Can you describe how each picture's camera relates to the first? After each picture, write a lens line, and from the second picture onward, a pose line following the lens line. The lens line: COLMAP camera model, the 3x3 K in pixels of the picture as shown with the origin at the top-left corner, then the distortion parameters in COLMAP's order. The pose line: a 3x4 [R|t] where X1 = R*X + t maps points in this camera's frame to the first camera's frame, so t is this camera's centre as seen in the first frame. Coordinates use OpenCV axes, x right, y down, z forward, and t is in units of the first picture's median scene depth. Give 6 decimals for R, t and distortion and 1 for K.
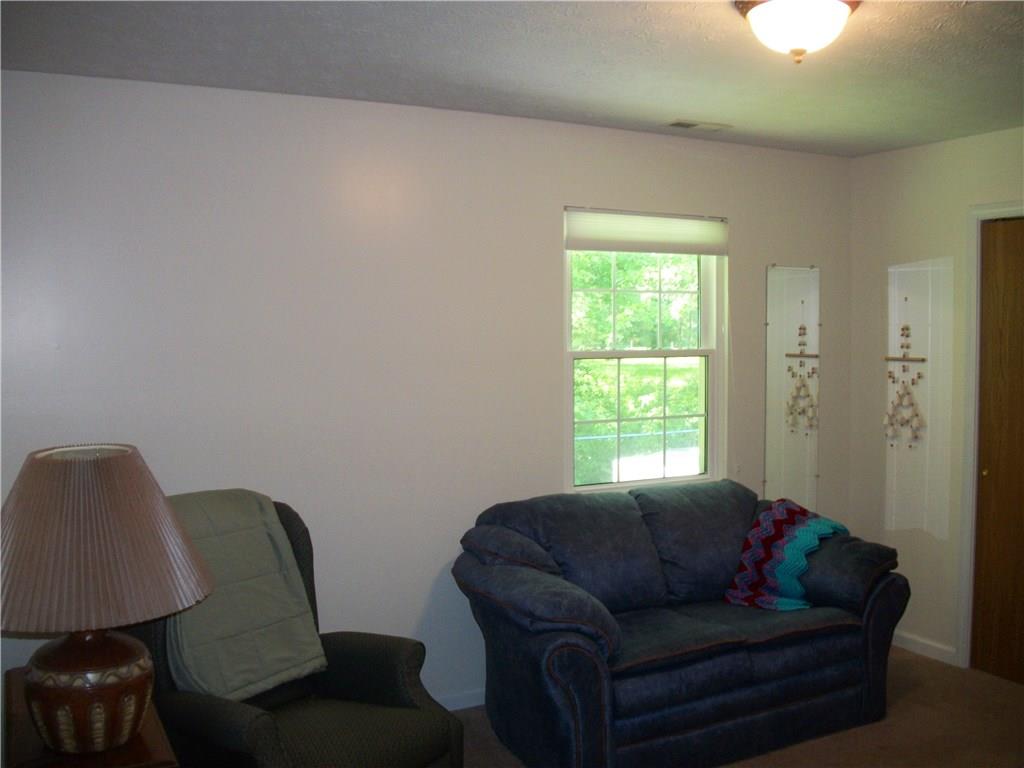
lens RADIAL K [[979.9, 0, 520.0], [0, 979.9, 388.2], [0, 0, 1]] dist [-0.114708, 0.000000]
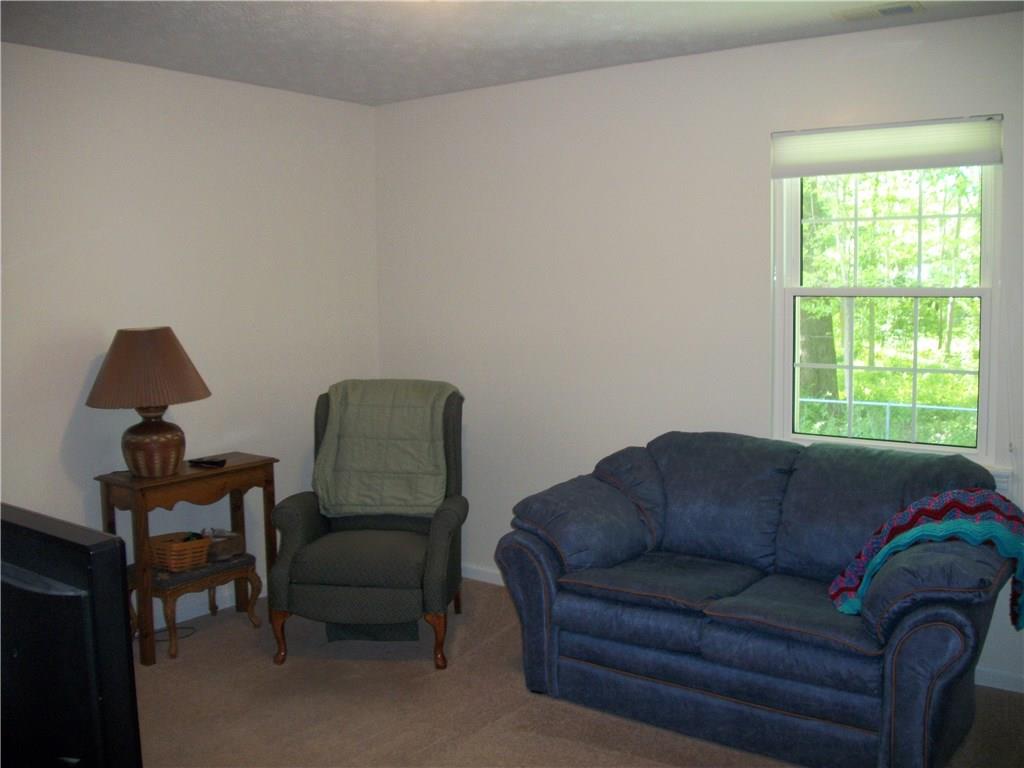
lens RADIAL K [[979.9, 0, 521.2], [0, 979.9, 358.4], [0, 0, 1]] dist [-0.114708, 0.000000]
pose [[0.432655, 0.067601, -0.899022, 0.830016], [-0.050067, 0.997448, 0.050908, -0.004920], [0.900168, 0.022985, 0.434935, 0.398970]]
